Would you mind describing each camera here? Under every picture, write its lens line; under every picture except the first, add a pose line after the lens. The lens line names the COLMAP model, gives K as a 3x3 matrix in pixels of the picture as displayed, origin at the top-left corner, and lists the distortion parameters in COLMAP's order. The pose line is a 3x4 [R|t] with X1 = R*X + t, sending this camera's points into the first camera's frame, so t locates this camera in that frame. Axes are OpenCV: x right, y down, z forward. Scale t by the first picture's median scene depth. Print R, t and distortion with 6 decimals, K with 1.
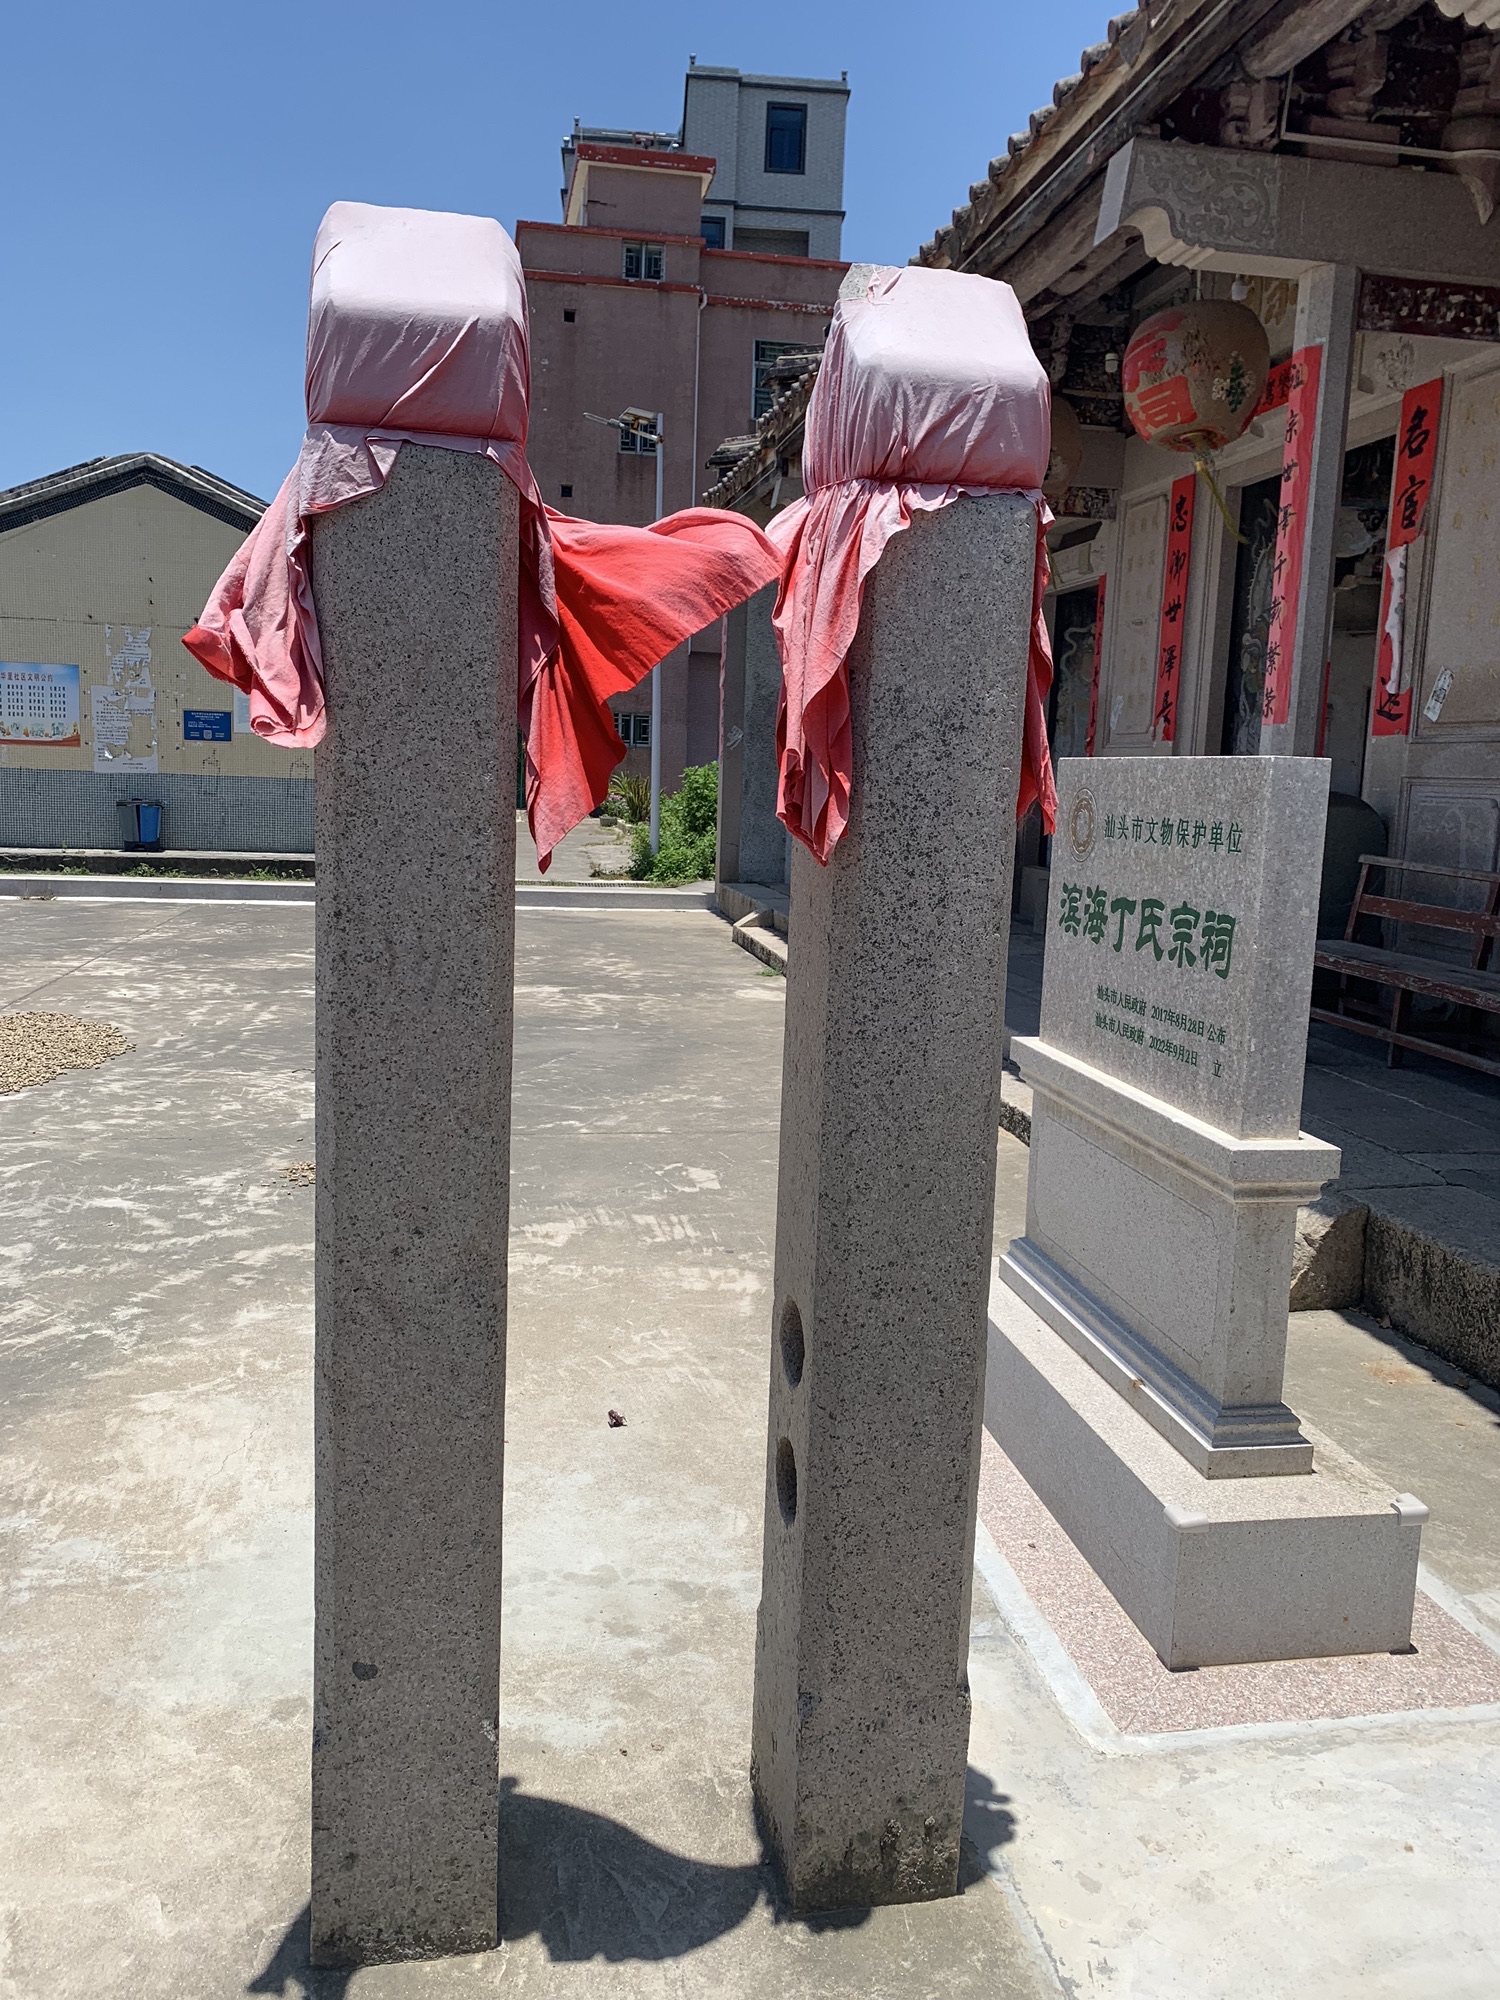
lens RADIAL K [[1561.9, 0, 750.1], [0, 1561.9, 999.5], [0, 0, 1]] dist [0.031586, -0.010113]
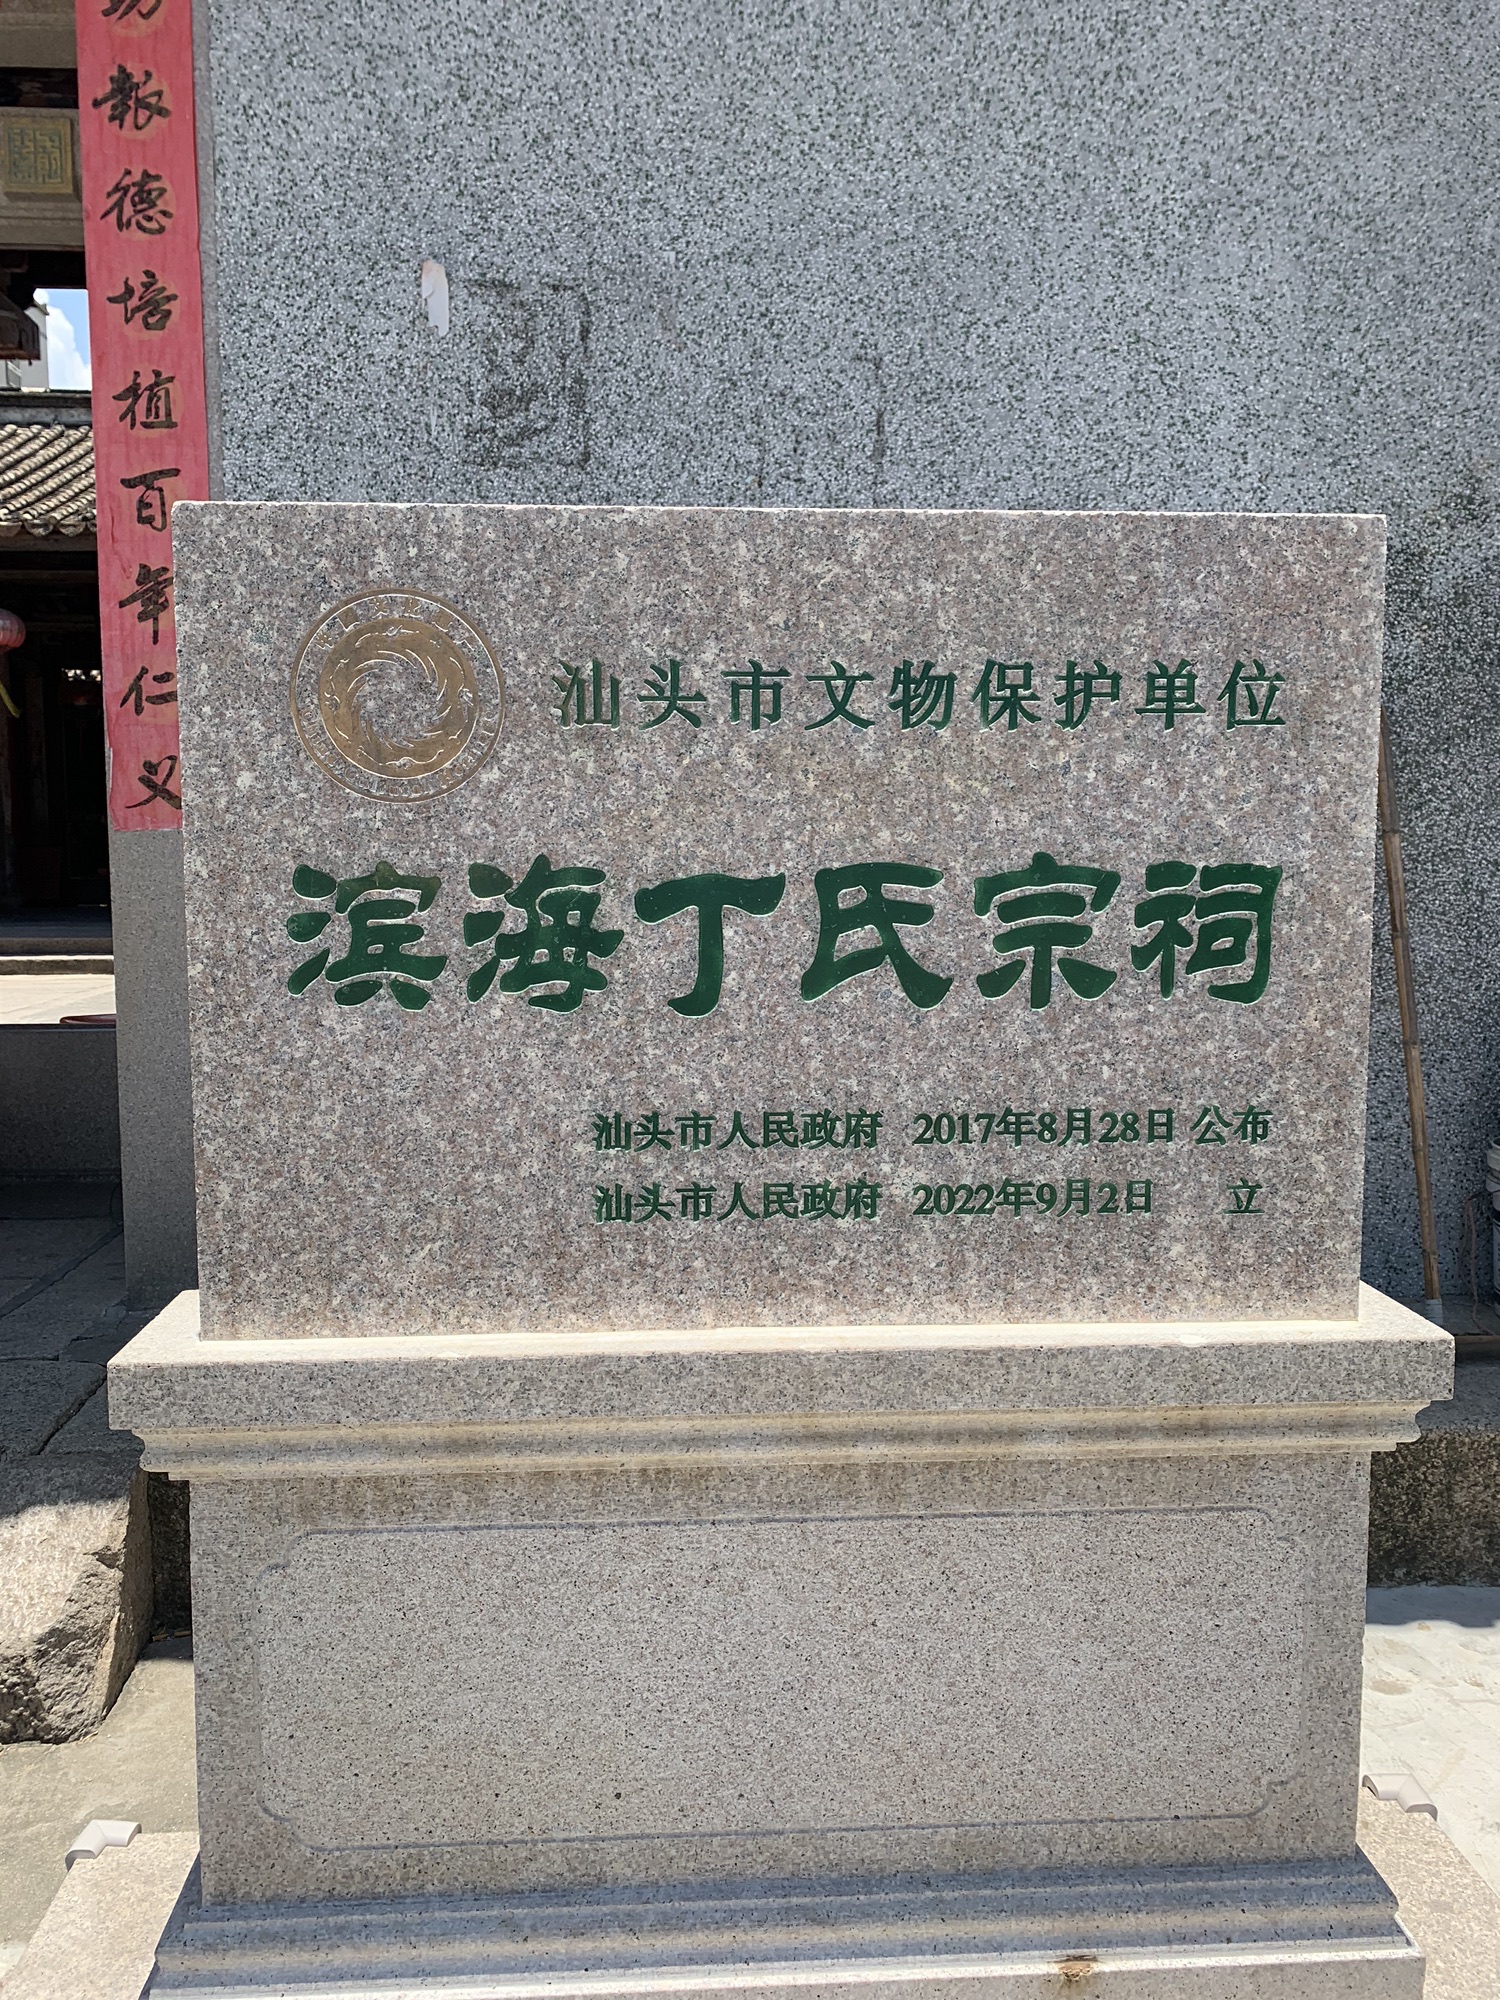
lens RADIAL K [[1561.9, 0, 741.8], [0, 1561.9, 1001.5], [0, 0, 1]] dist [0.031586, -0.010113]
pose [[0.118971, -0.134344, 0.983767, -0.163991], [0.150968, 0.981732, 0.115809, -0.086165], [-0.981354, 0.134739, 0.137079, 1.044152]]
